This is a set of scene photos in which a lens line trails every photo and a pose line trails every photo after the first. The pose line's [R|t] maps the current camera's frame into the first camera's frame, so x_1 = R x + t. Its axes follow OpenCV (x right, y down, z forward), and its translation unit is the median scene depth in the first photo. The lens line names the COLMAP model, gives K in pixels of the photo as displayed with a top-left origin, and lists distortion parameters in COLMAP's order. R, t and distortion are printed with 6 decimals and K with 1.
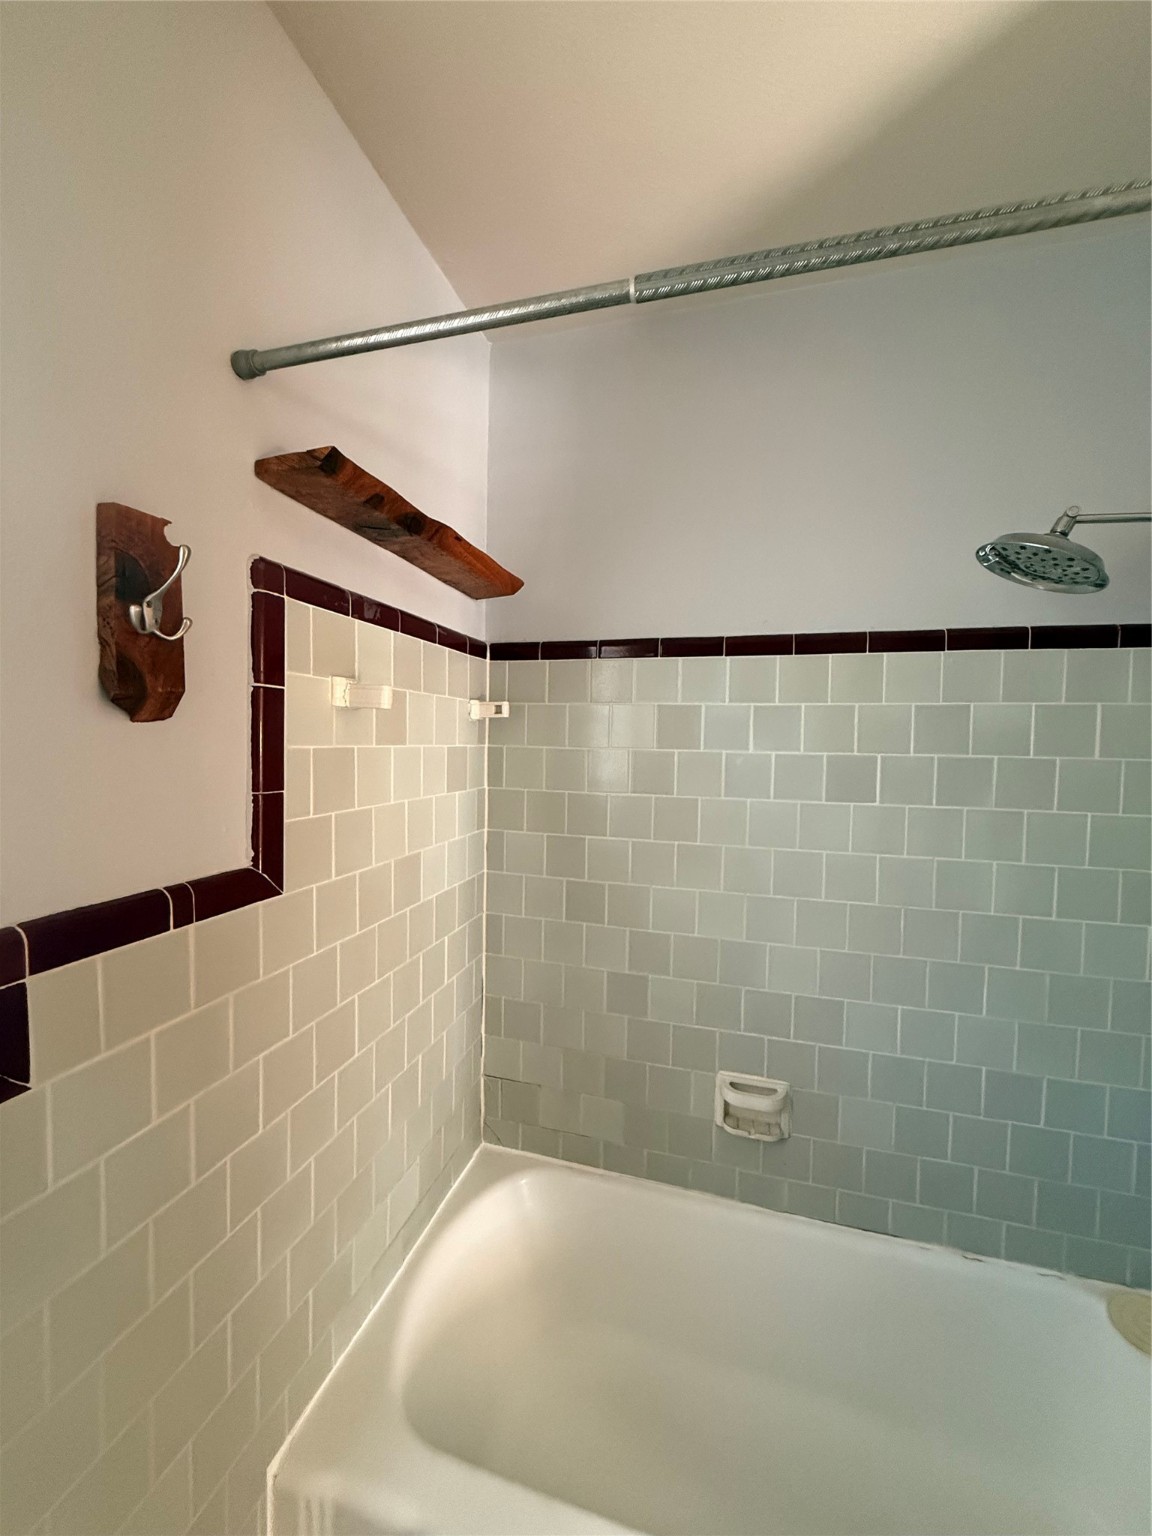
lens RADIAL K [[610.2, 0, 574.7], [0, 610.2, 764.0], [0, 0, 1]] dist [0.006216, -0.000948]
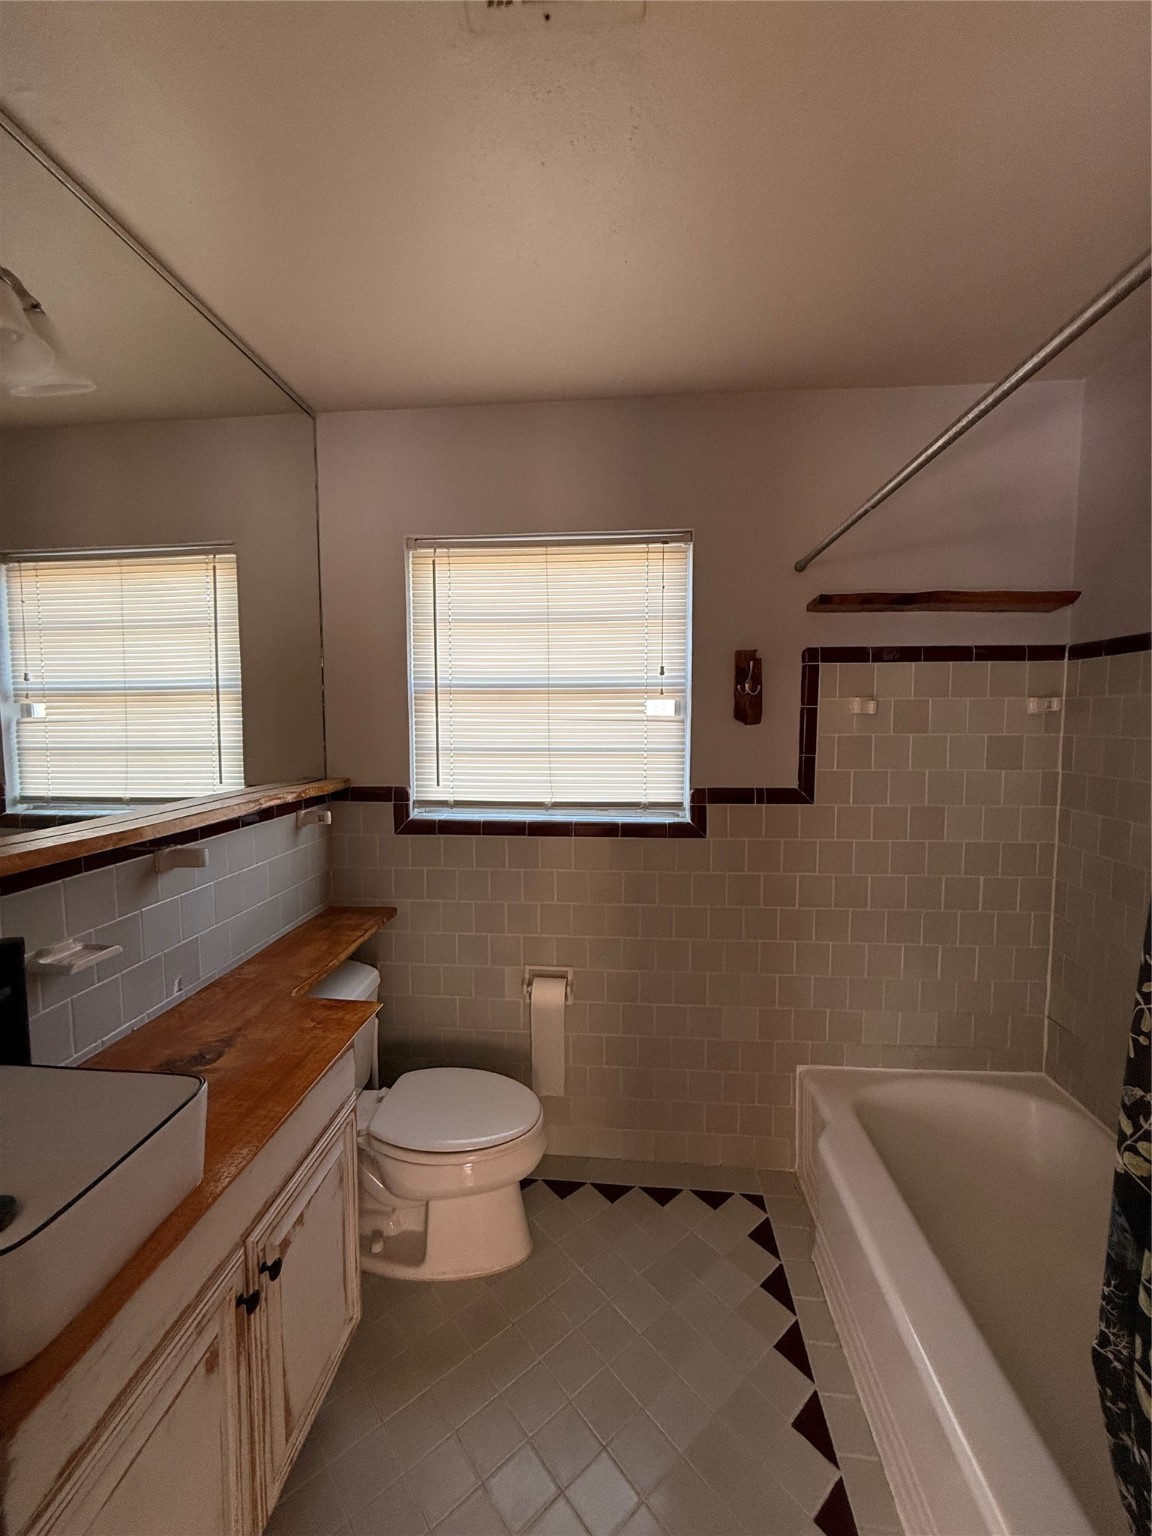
lens RADIAL K [[610.2, 0, 573.7], [0, 610.2, 766.9], [0, 0, 1]] dist [0.006216, -0.000948]
pose [[0.191508, 0.046182, -0.980404, 1.433188], [-0.034231, 0.998599, 0.040352, 0.026955], [0.980894, 0.025832, 0.192821, -0.226312]]
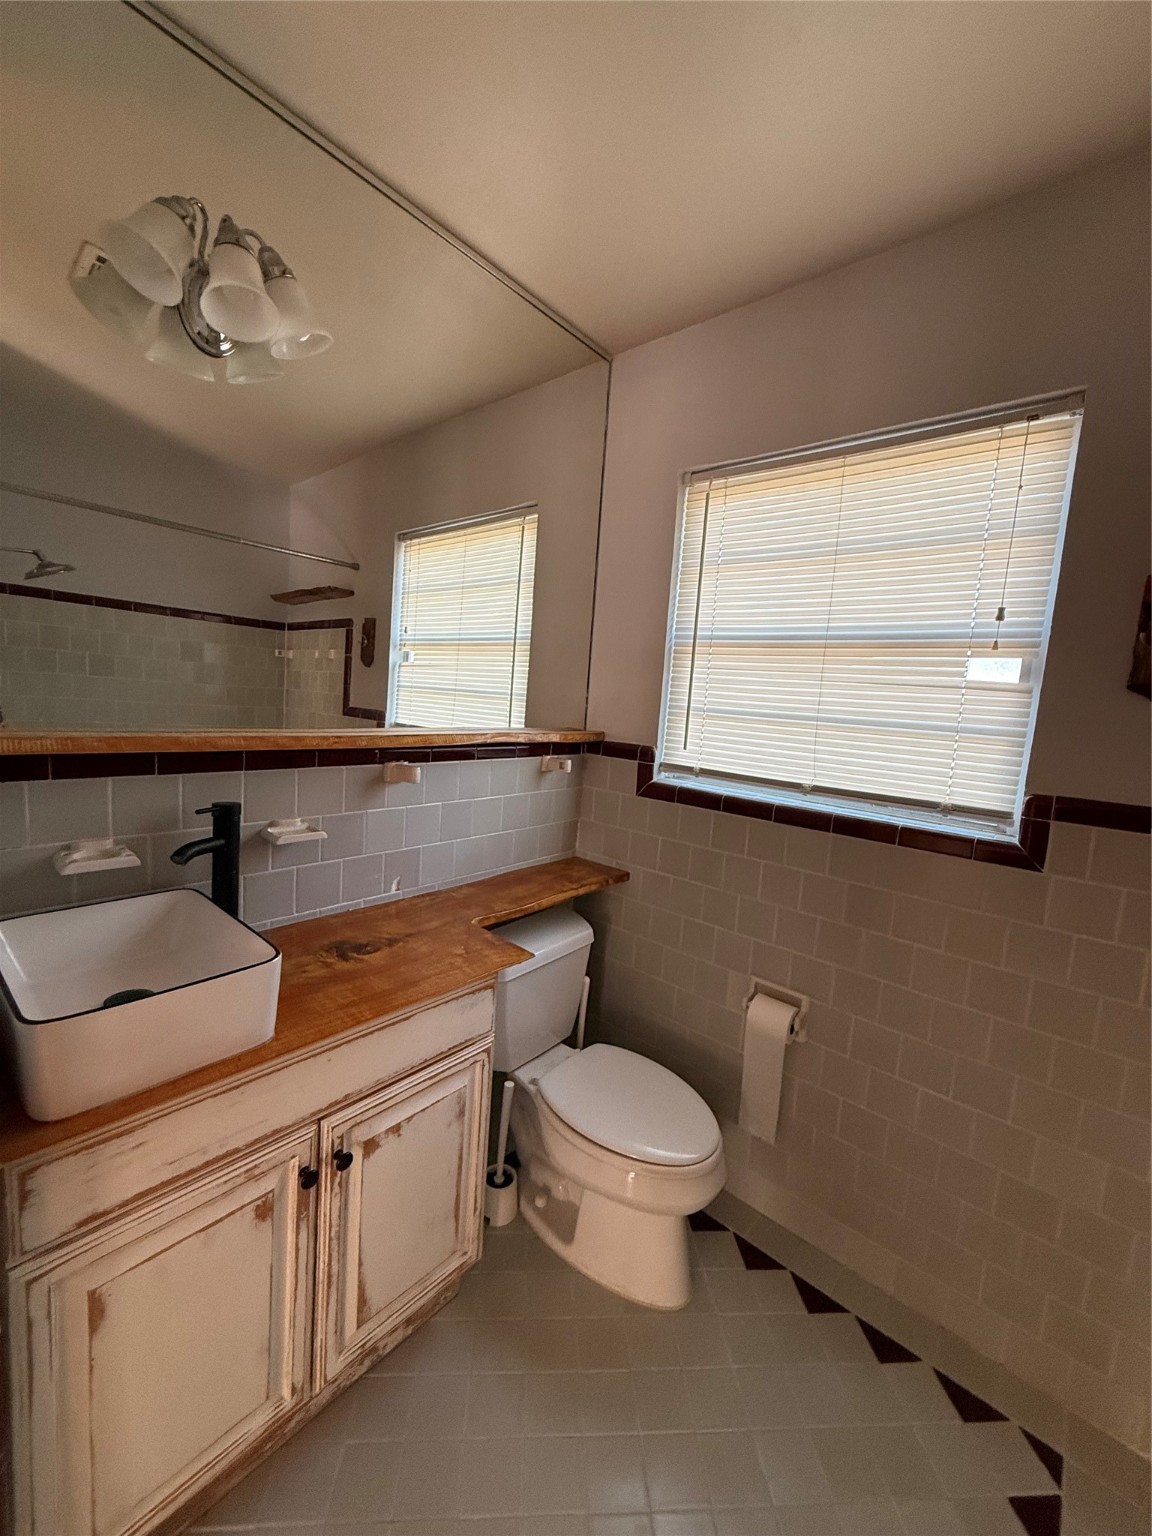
lens RADIAL K [[610.2, 0, 577.5], [0, 610.2, 765.4], [0, 0, 1]] dist [0.006216, -0.000948]
pose [[-0.412418, 0.044771, -0.909894, 1.121740], [-0.120655, 0.987309, 0.103268, 0.090746], [0.902970, 0.152373, -0.401782, 0.218995]]
